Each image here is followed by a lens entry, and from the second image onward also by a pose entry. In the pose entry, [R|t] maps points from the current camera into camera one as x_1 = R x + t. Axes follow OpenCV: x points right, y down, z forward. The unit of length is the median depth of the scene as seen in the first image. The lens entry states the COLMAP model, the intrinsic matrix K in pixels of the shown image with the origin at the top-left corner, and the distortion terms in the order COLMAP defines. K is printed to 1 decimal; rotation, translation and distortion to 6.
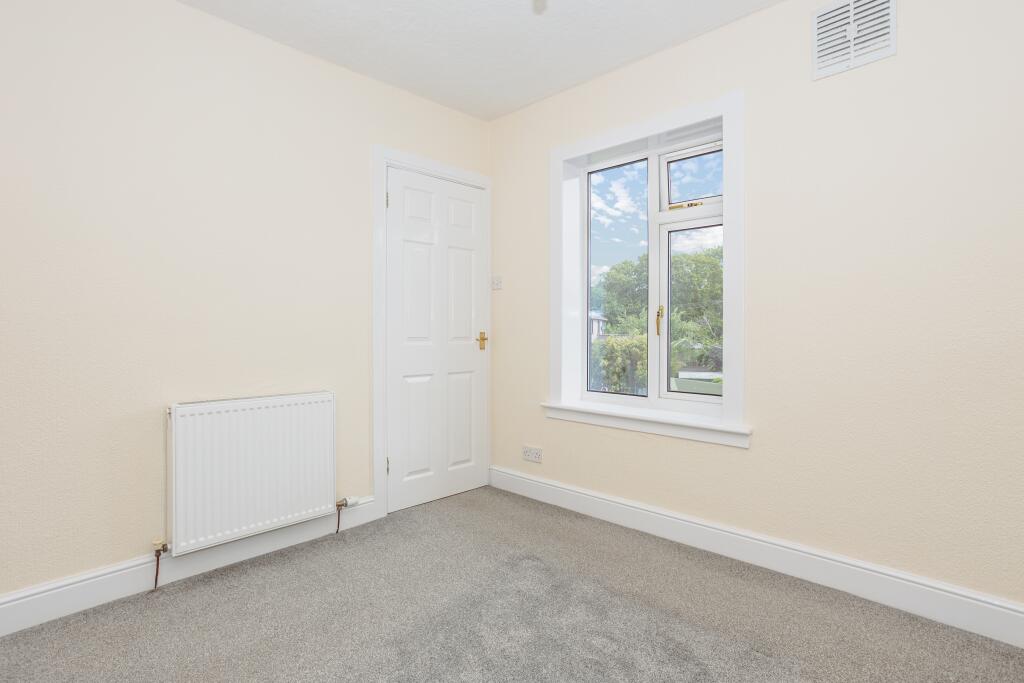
lens RADIAL K [[498.8, 0, 503.4], [0, 498.8, 339.3], [0, 0, 1]] dist [-0.049360, 0.028112]
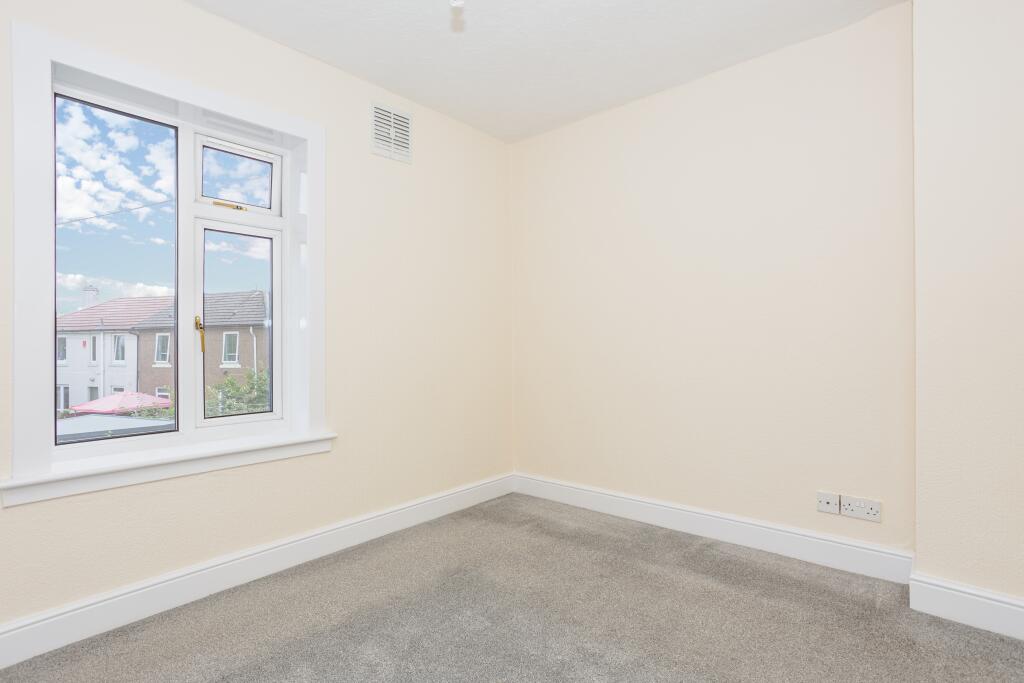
lens RADIAL K [[498.8, 0, 503.4], [0, 498.8, 339.3], [0, 0, 1]] dist [-0.049360, 0.028112]
pose [[-0.033762, -0.005037, 0.999417, -0.513984], [0.012996, 0.999901, 0.005478, -0.026942], [-0.999345, 0.013173, -0.033693, 0.518958]]
